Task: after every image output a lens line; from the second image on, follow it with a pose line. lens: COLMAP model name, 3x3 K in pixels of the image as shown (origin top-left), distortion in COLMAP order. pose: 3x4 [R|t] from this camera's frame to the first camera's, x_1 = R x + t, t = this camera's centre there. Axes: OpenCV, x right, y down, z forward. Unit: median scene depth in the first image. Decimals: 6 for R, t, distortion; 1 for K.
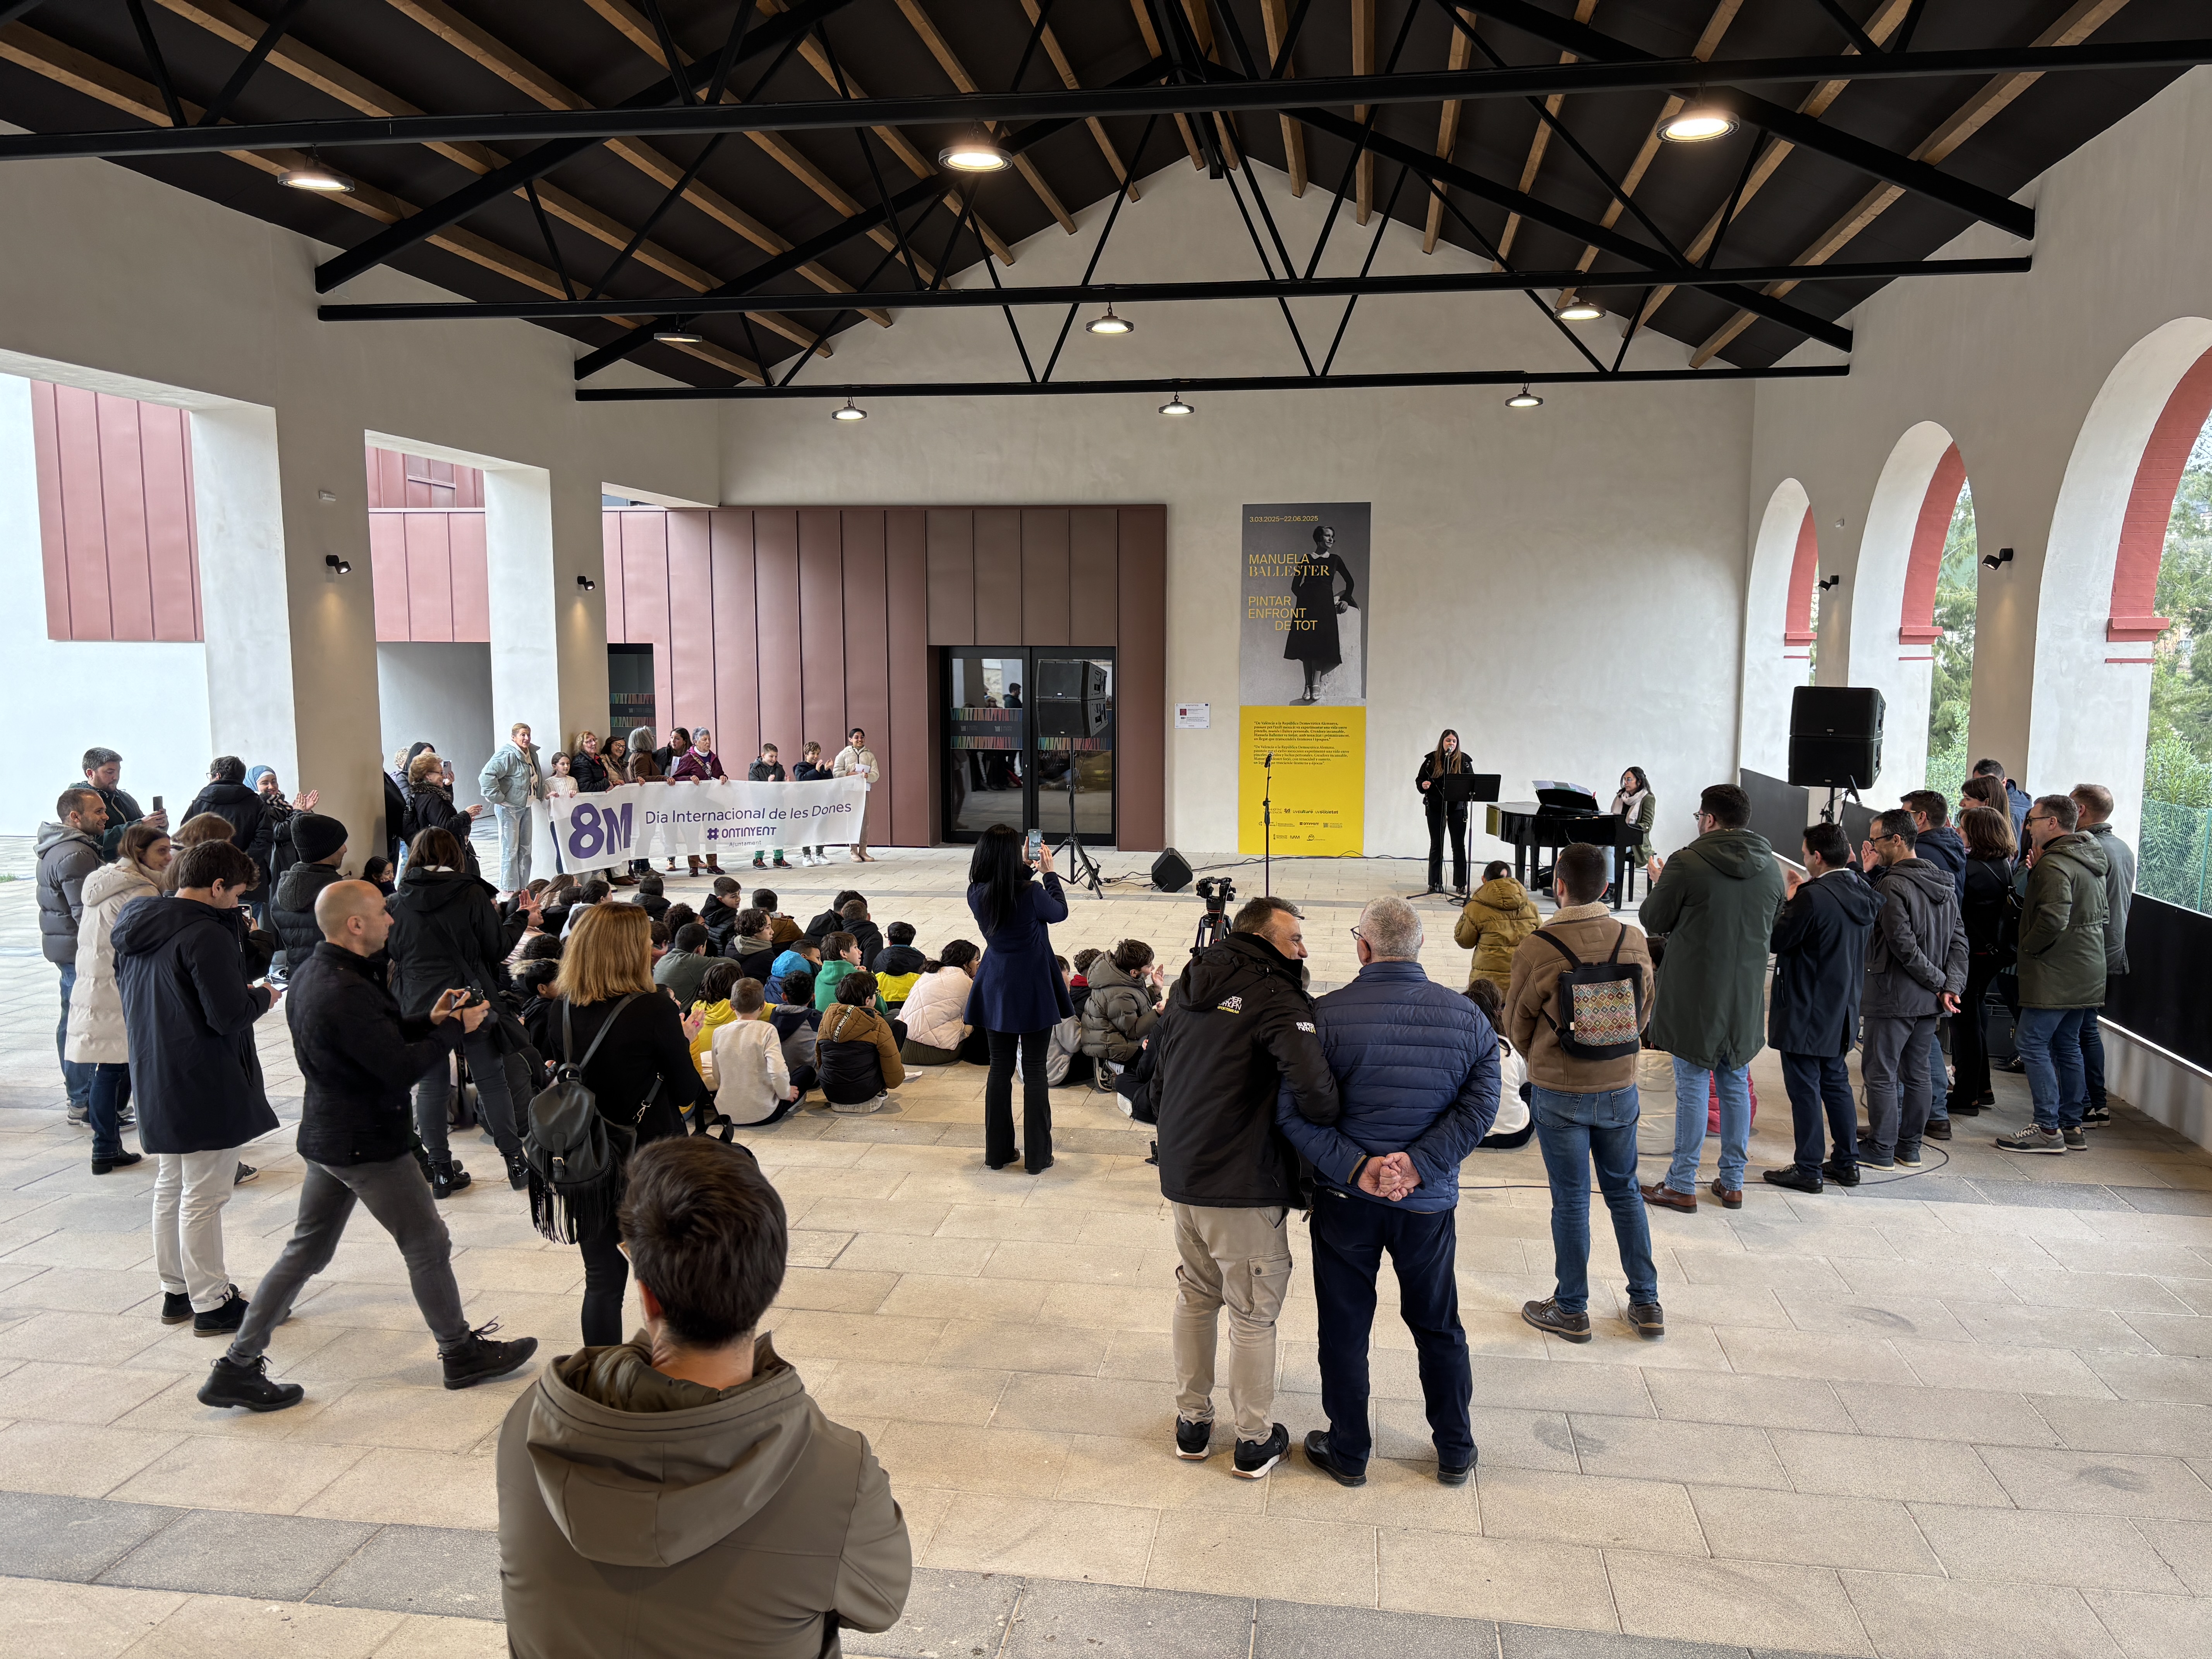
lens RADIAL K [[1666.6, 0, 1106.0], [0, 1666.6, 829.5], [0, 0, 1]] dist [0.025619, -0.000005]
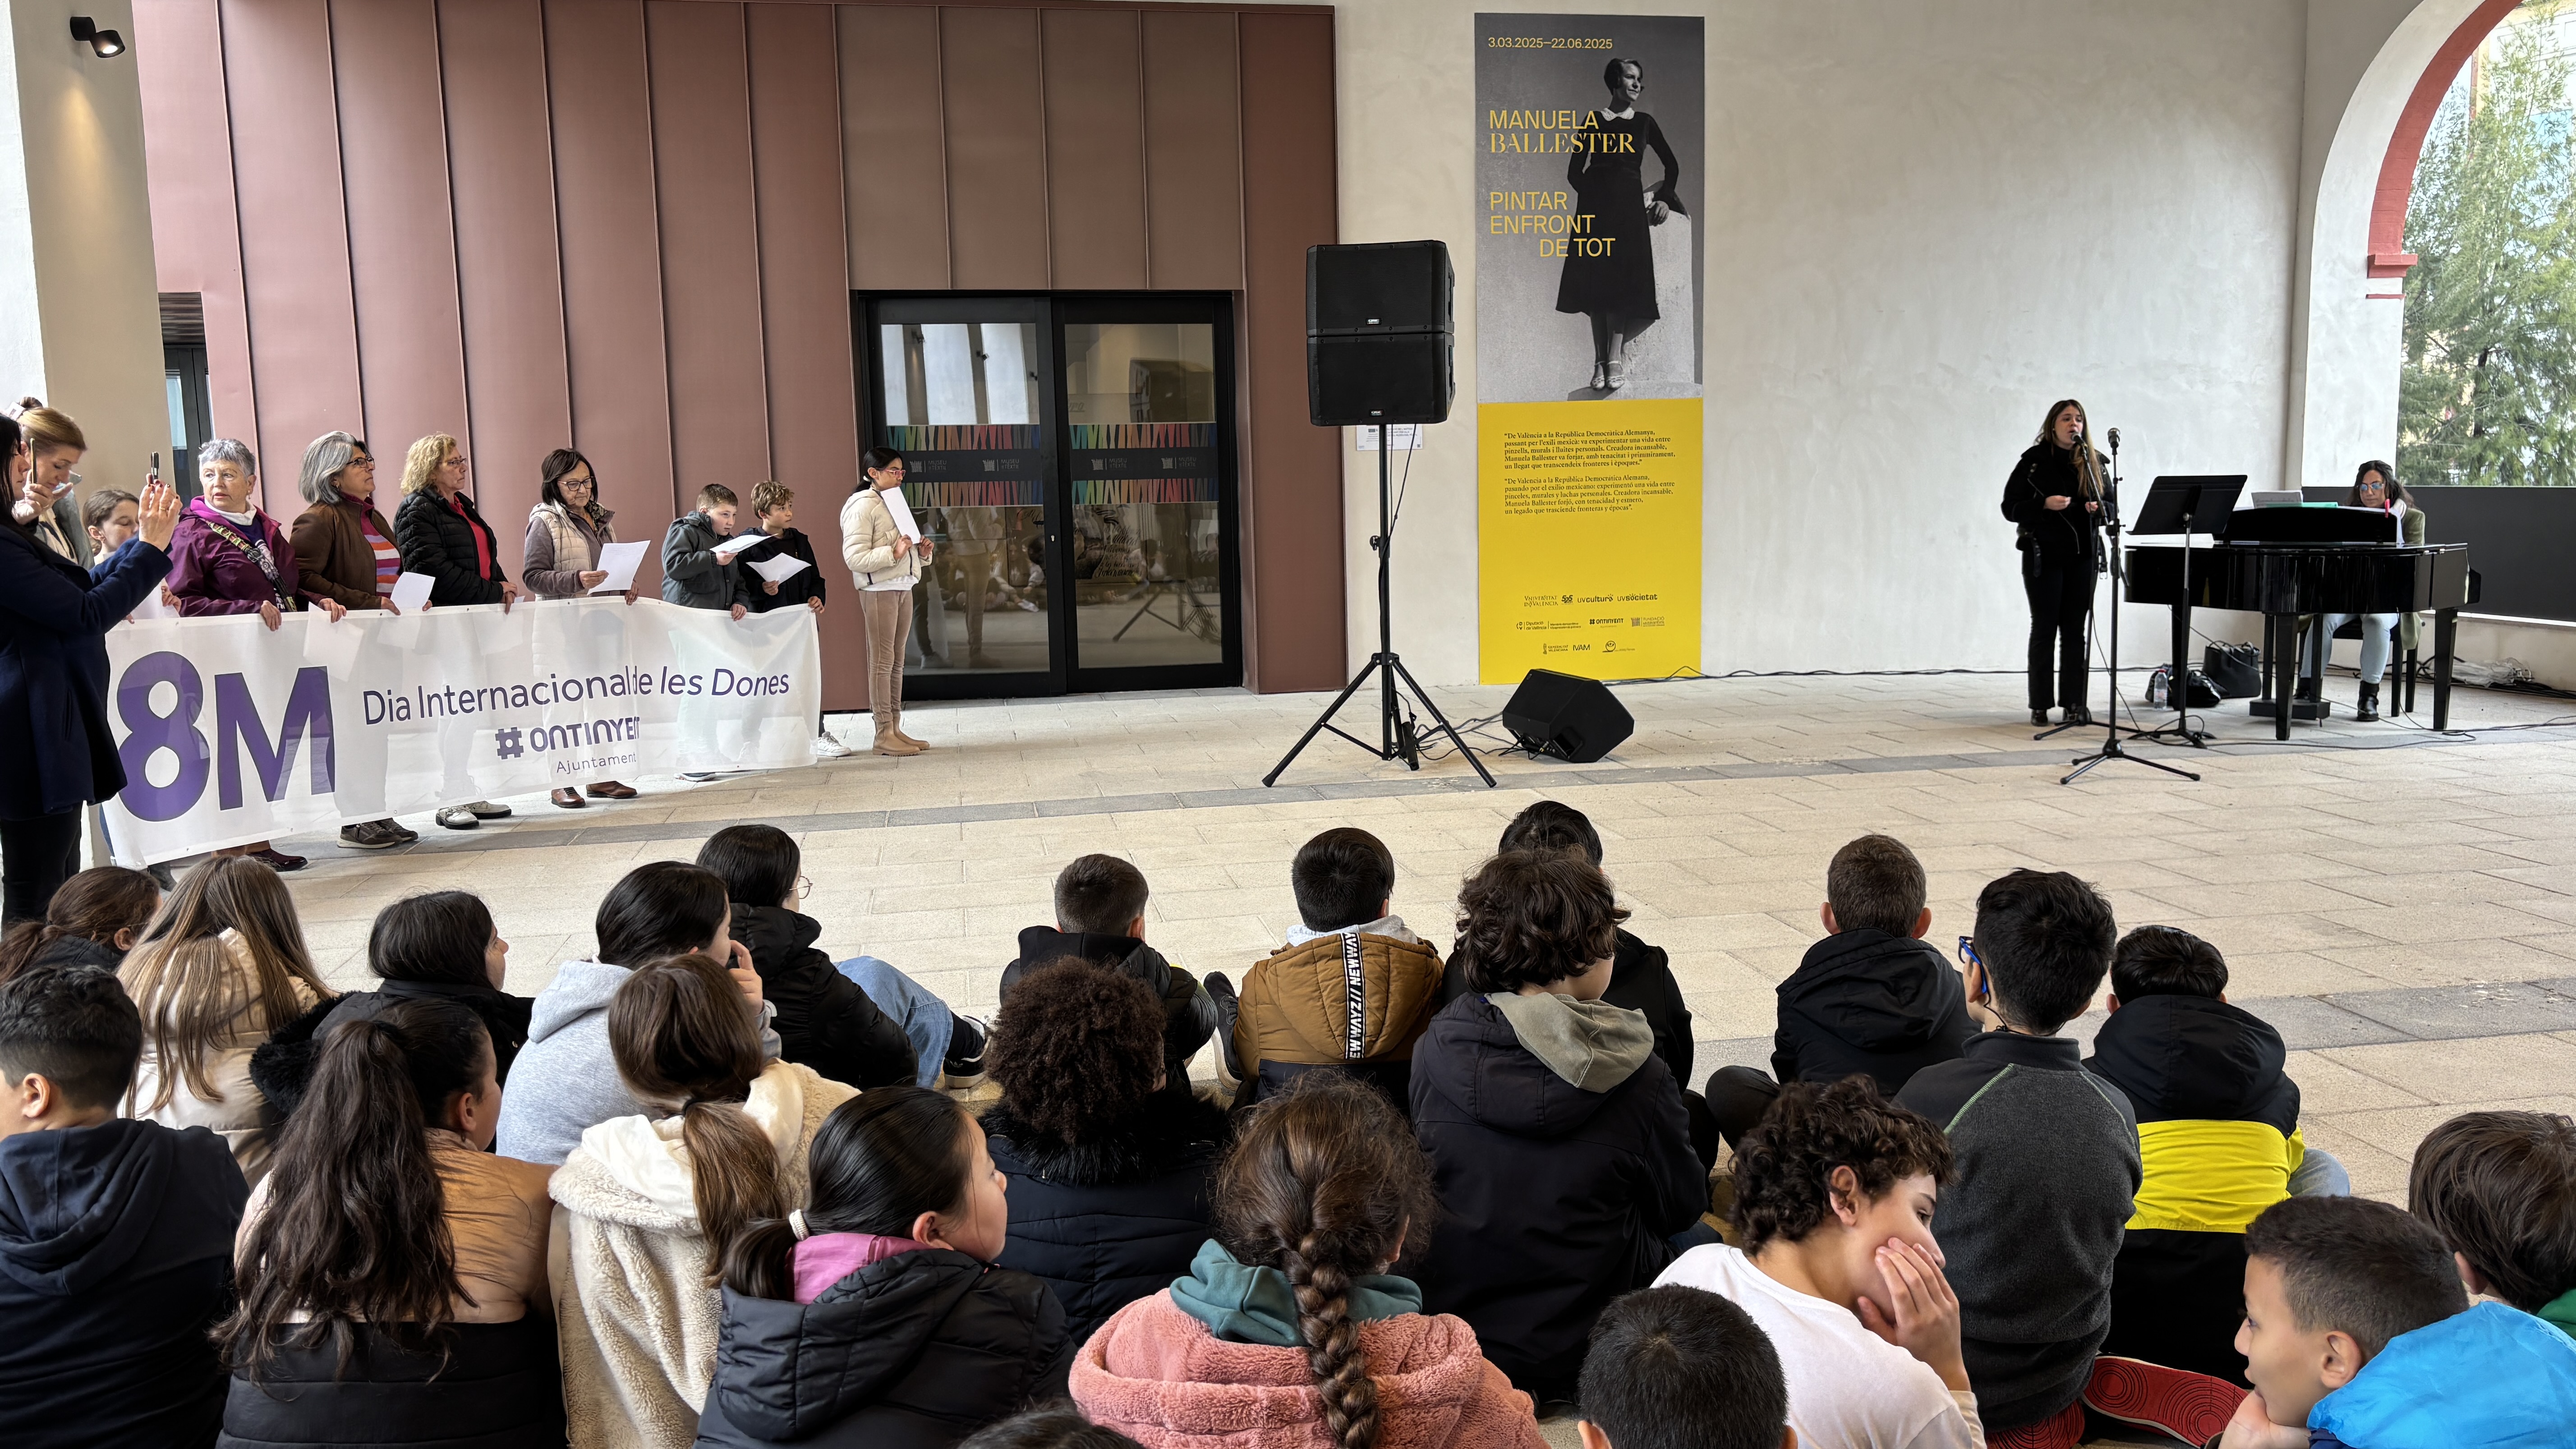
lens RADIAL K [[1946.9, 0, 1288.0], [0, 1946.9, 724.5], [0, 0, 1]] dist [-0.005107, -0.000573]
pose [[0.945323, -0.066509, 0.319283, -0.181490], [0.060680, 0.997759, 0.028181, 0.006087], [-0.320442, -0.007266, 0.947240, 0.442362]]
